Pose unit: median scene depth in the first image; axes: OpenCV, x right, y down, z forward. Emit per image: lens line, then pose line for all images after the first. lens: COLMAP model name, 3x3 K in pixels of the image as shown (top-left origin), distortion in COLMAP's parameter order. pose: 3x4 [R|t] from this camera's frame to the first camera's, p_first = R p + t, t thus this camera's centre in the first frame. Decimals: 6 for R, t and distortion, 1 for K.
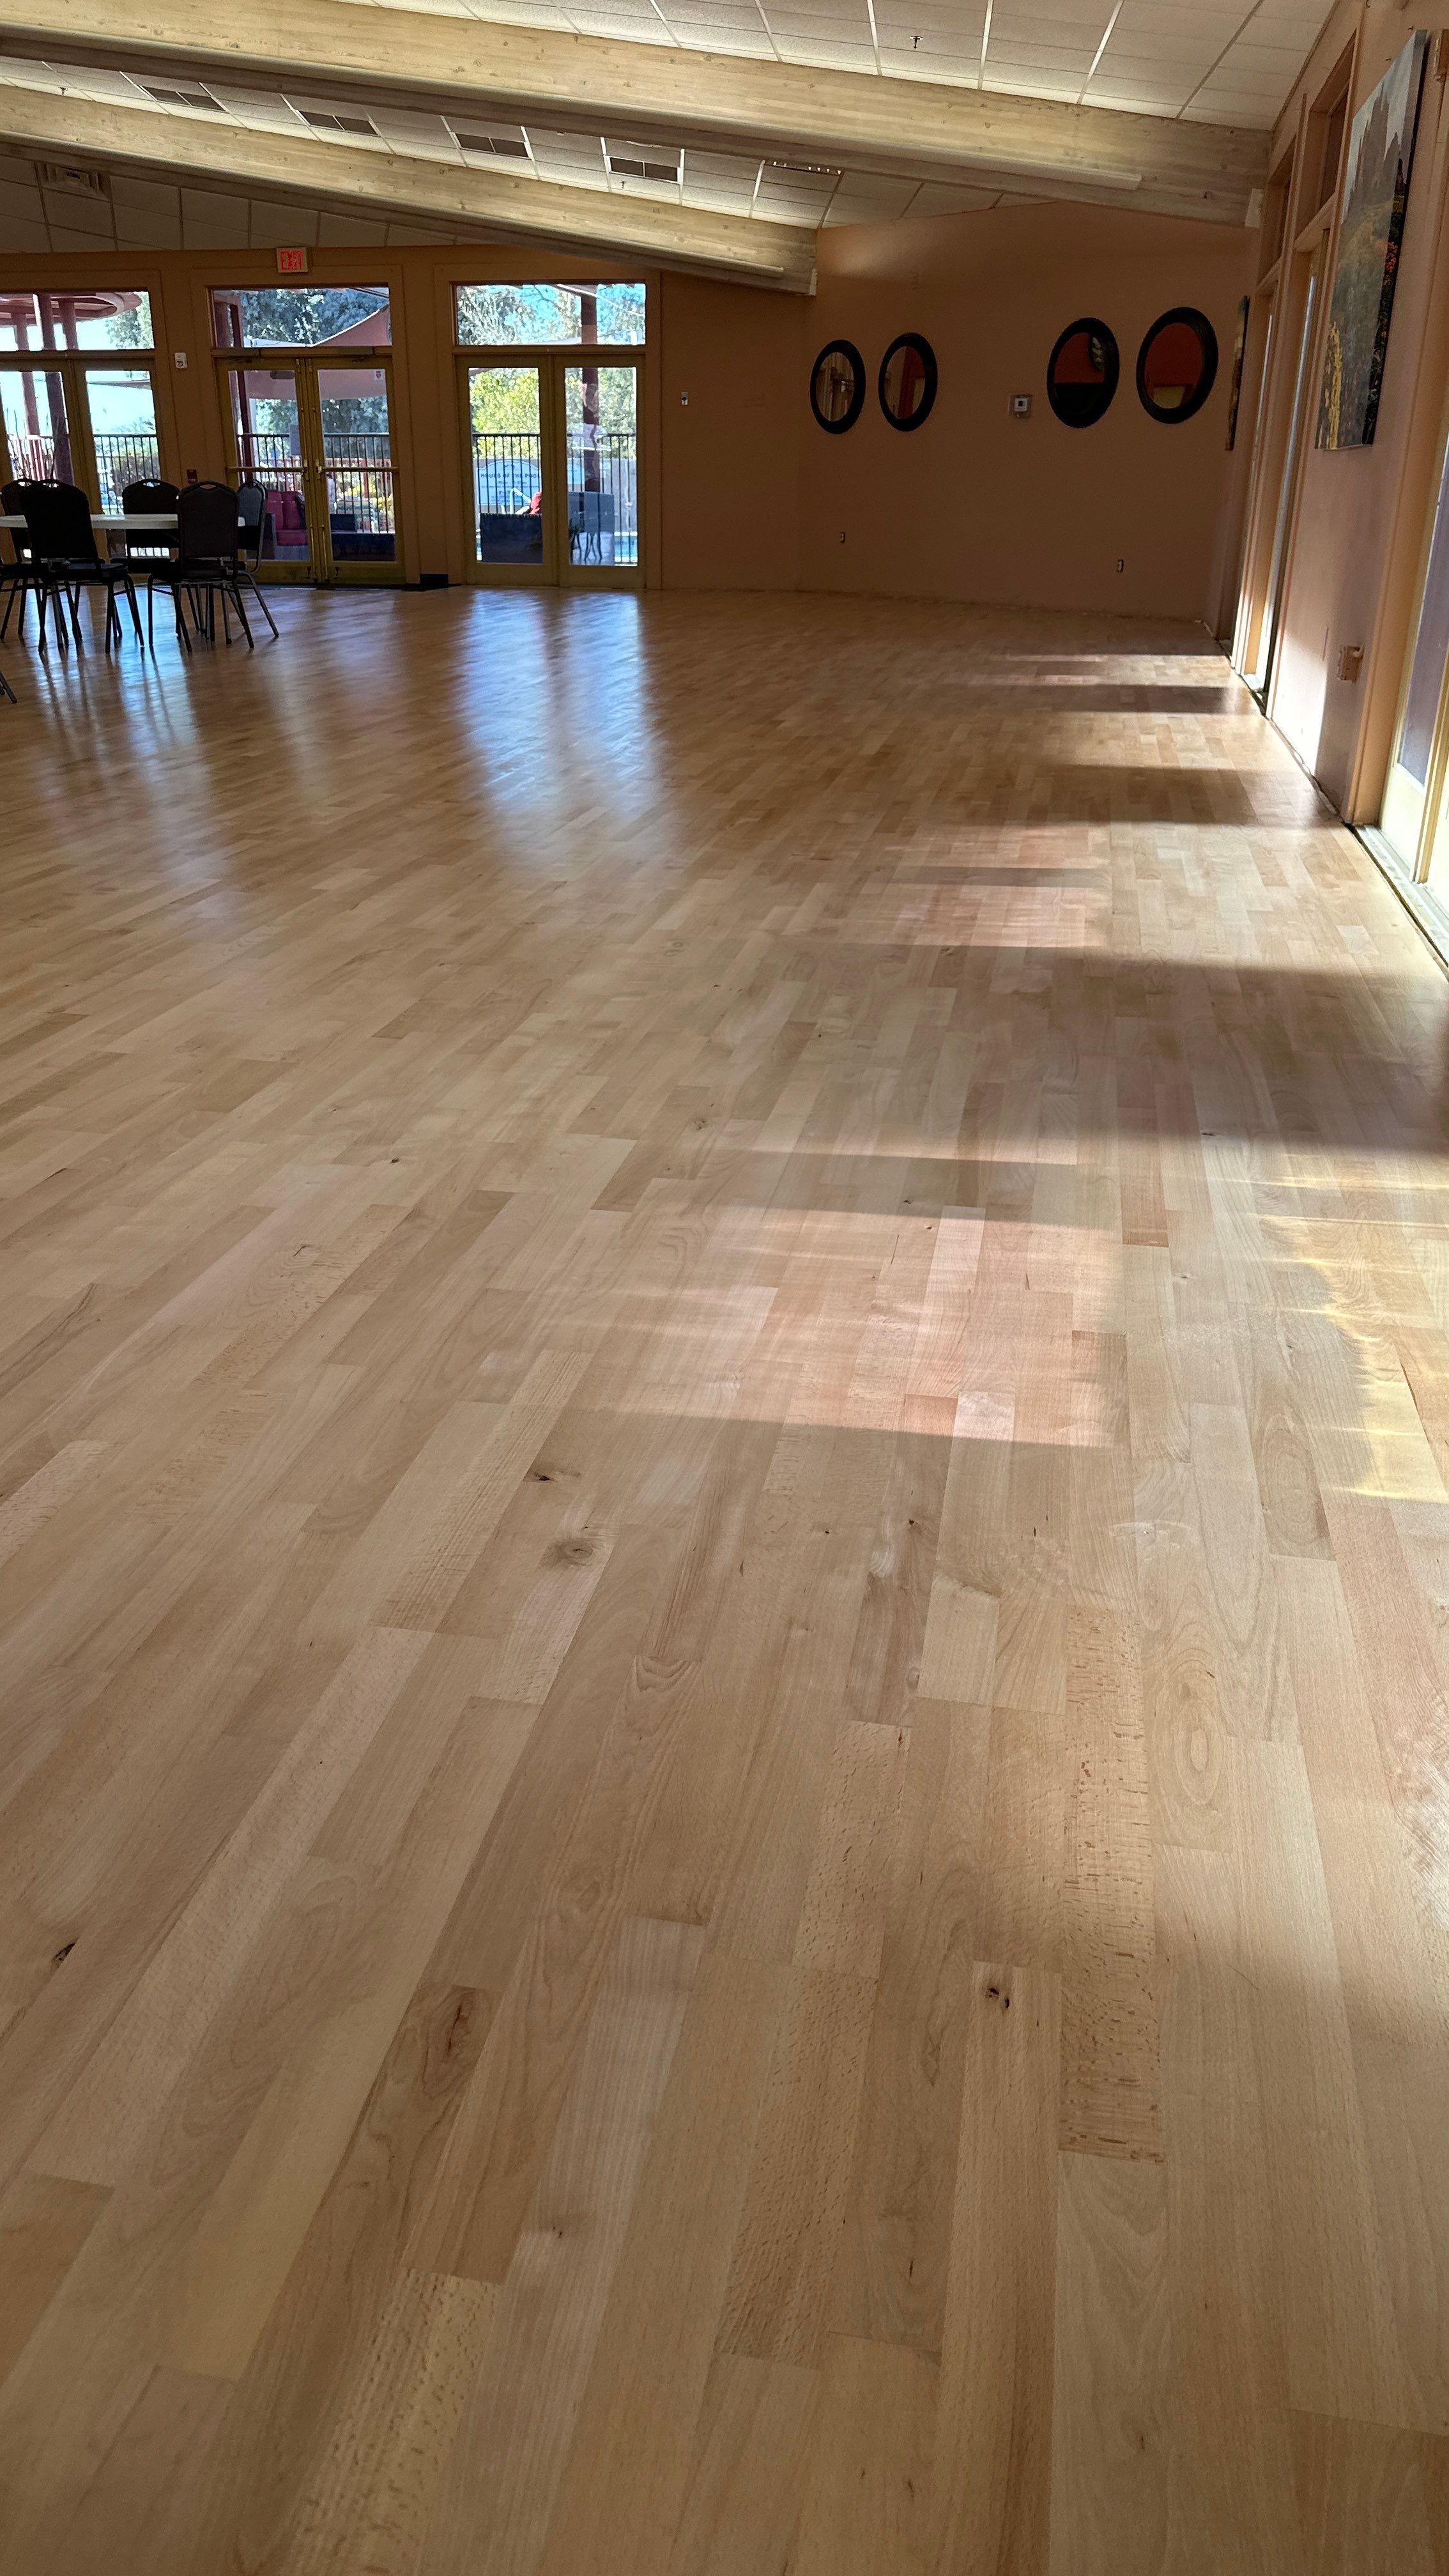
lens RADIAL K [[1817.9, 0, 712.0], [0, 1817.9, 1253.1], [0, 0, 1]] dist [0.087873, -0.102097]
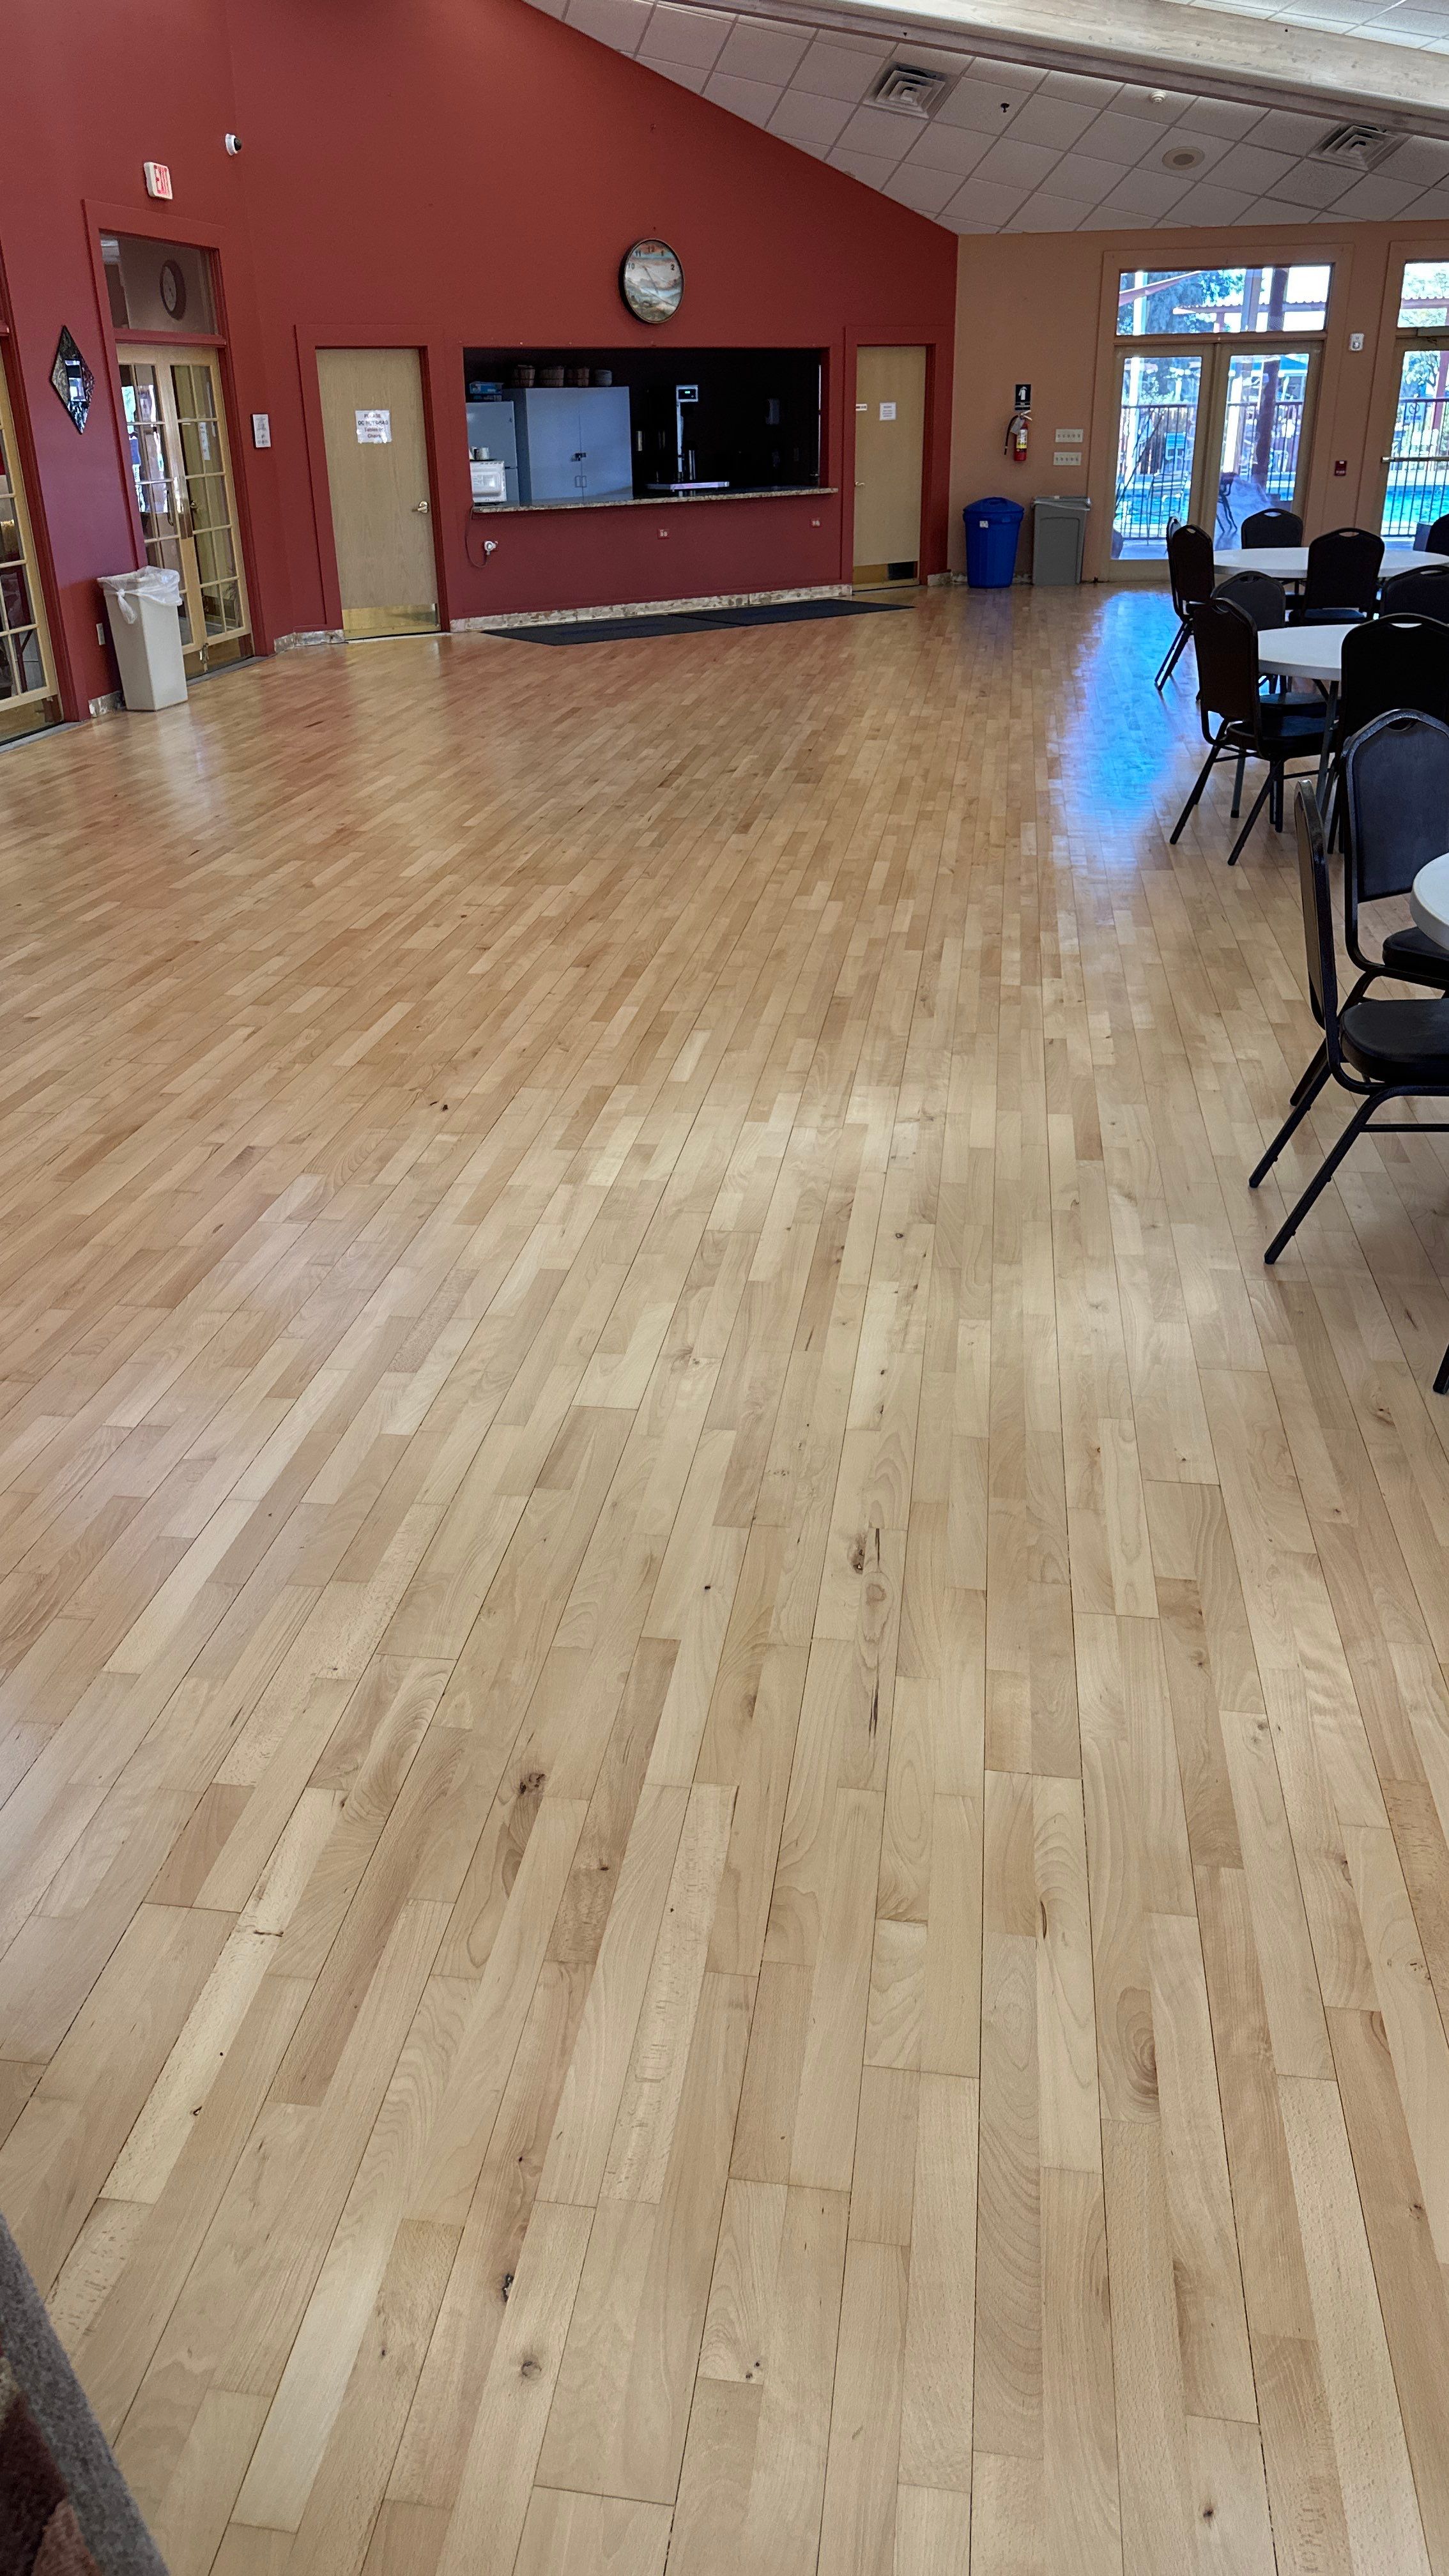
lens RADIAL K [[1817.9, 0, 698.4], [0, 1817.9, 1266.3], [0, 0, 1]] dist [0.087873, -0.102097]
pose [[0.998554, -0.038477, 0.037553, -3.340326], [0.036791, 0.998327, 0.044599, -0.381411], [-0.039207, -0.043153, 0.998299, 0.364301]]
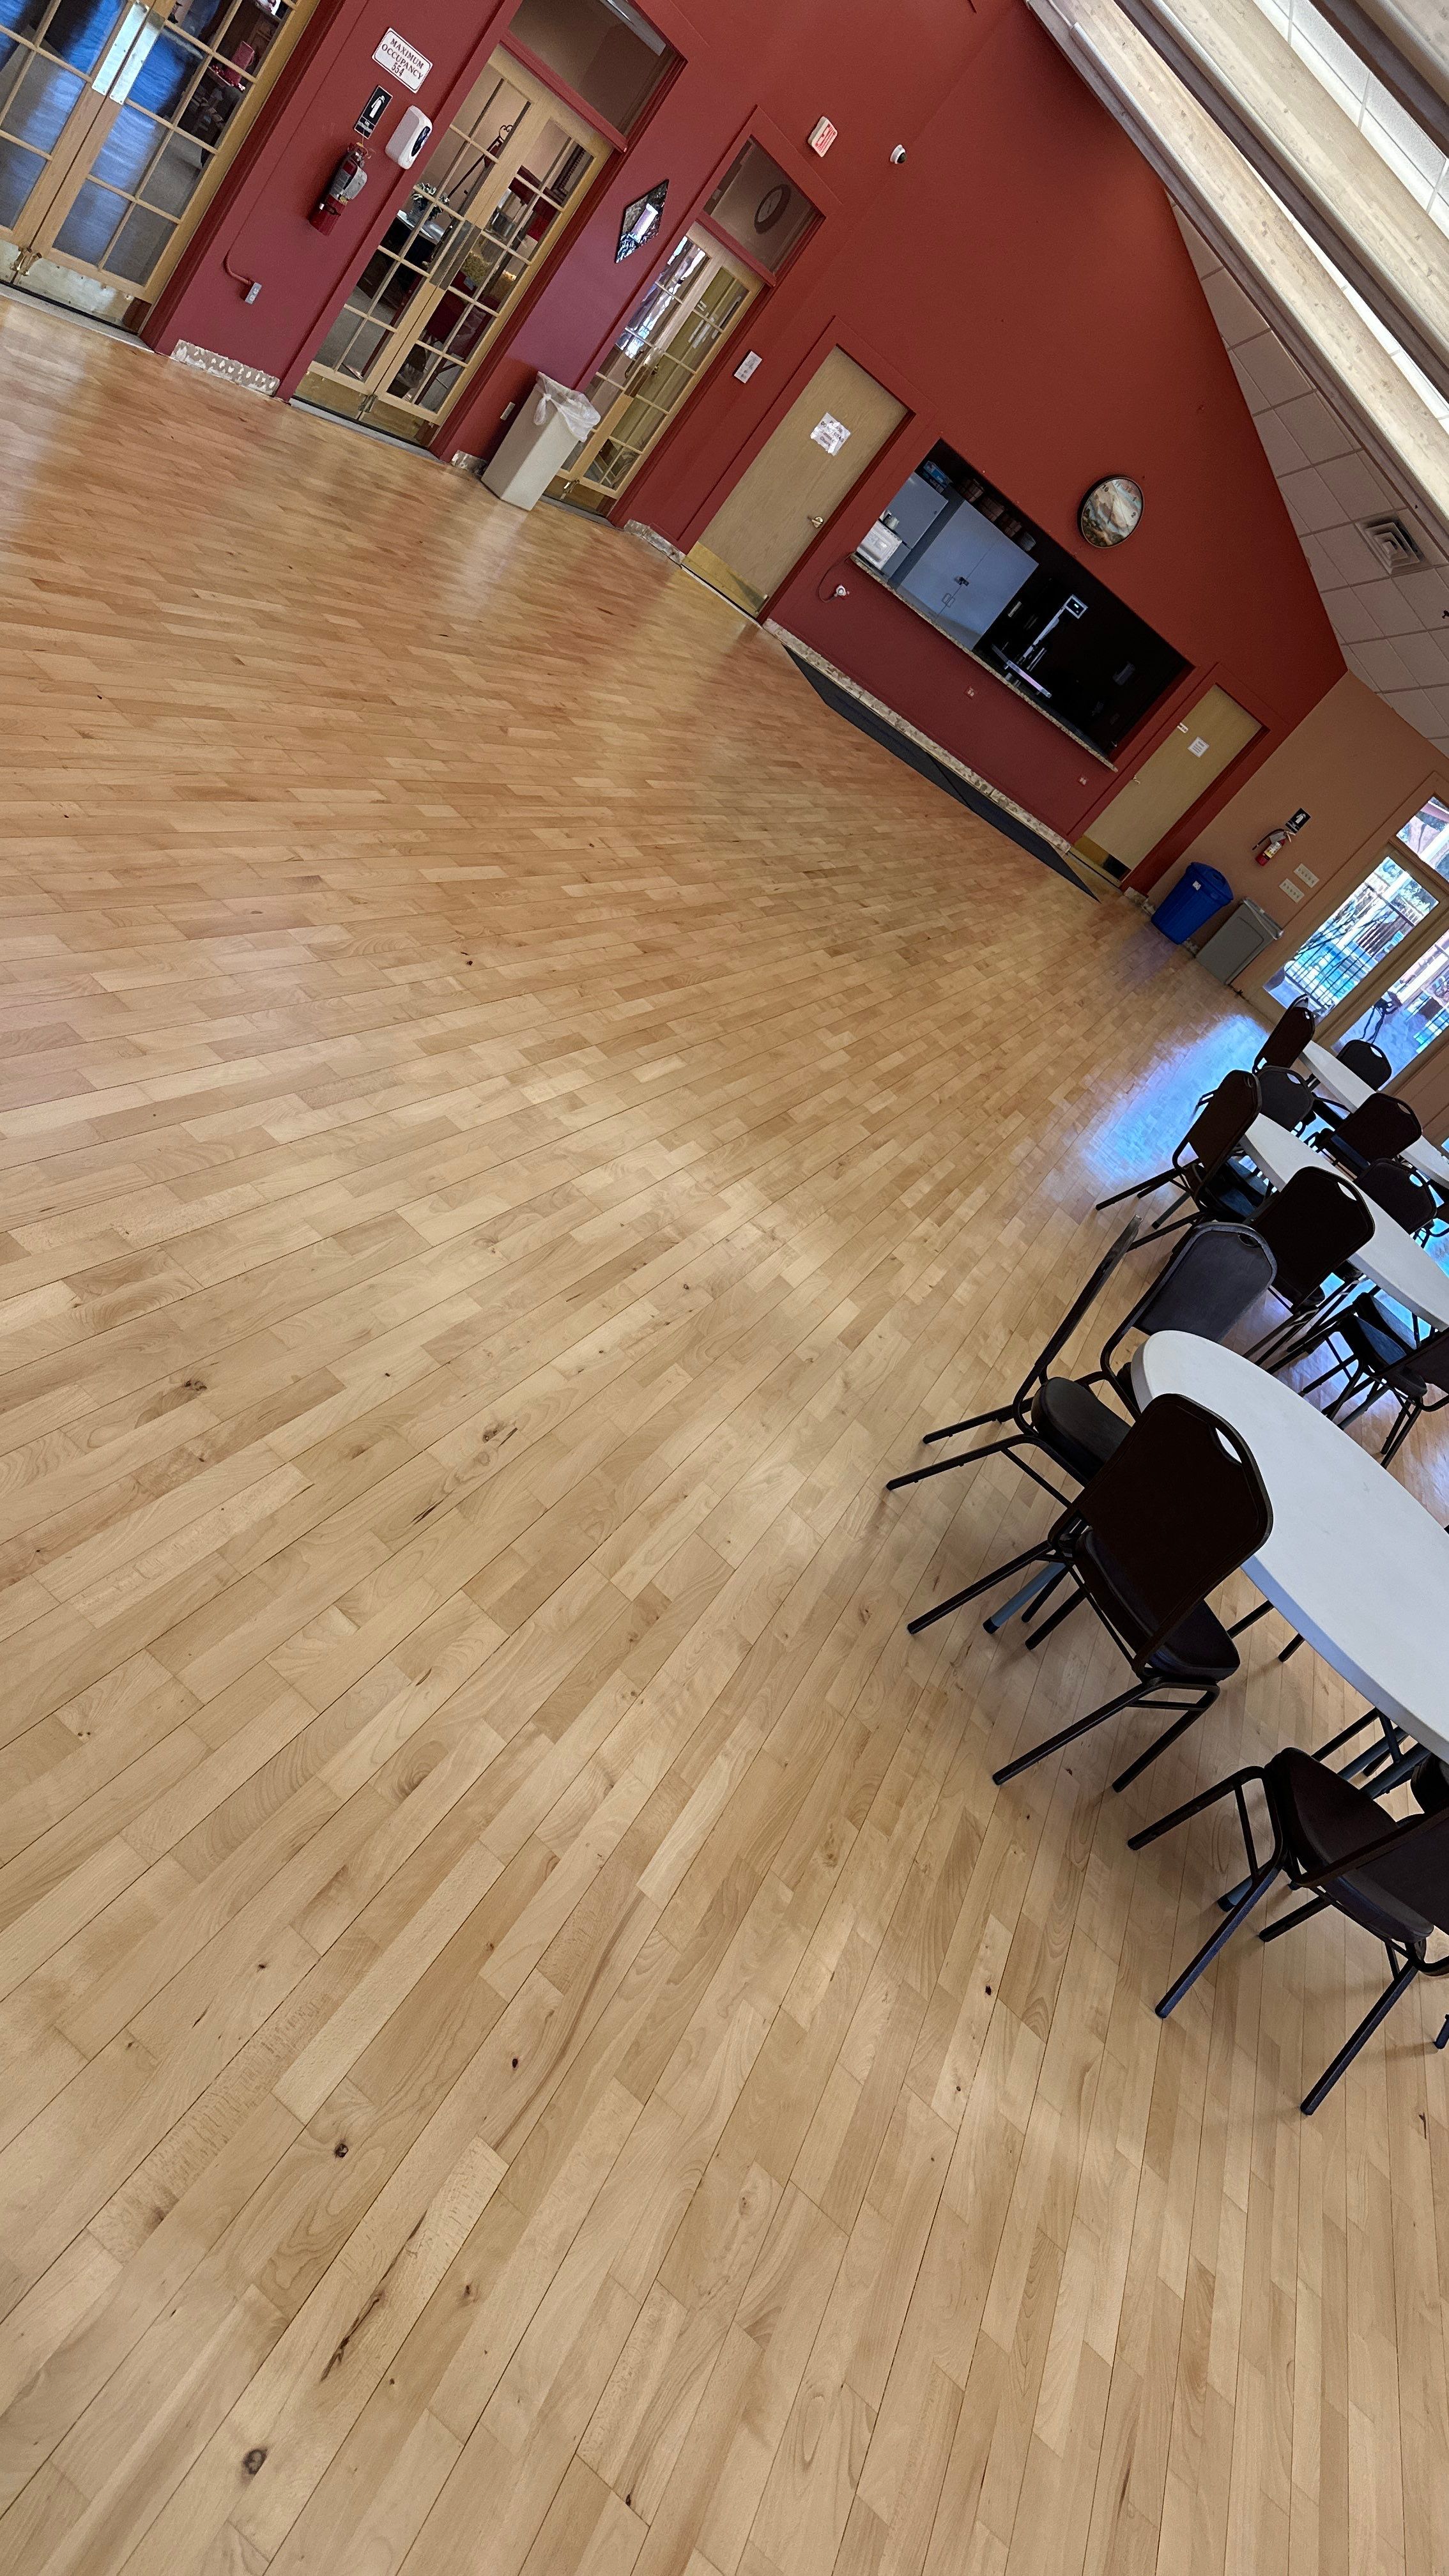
lens RADIAL K [[1817.9, 0, 726.9], [0, 1817.9, 1287.5], [0, 0, 1]] dist [0.087873, -0.102097]
pose [[0.775833, 0.618453, 0.124897, -3.321754], [-0.623698, 0.781656, 0.003750, -0.370122], [-0.095307, -0.080807, 0.992163, 0.095387]]
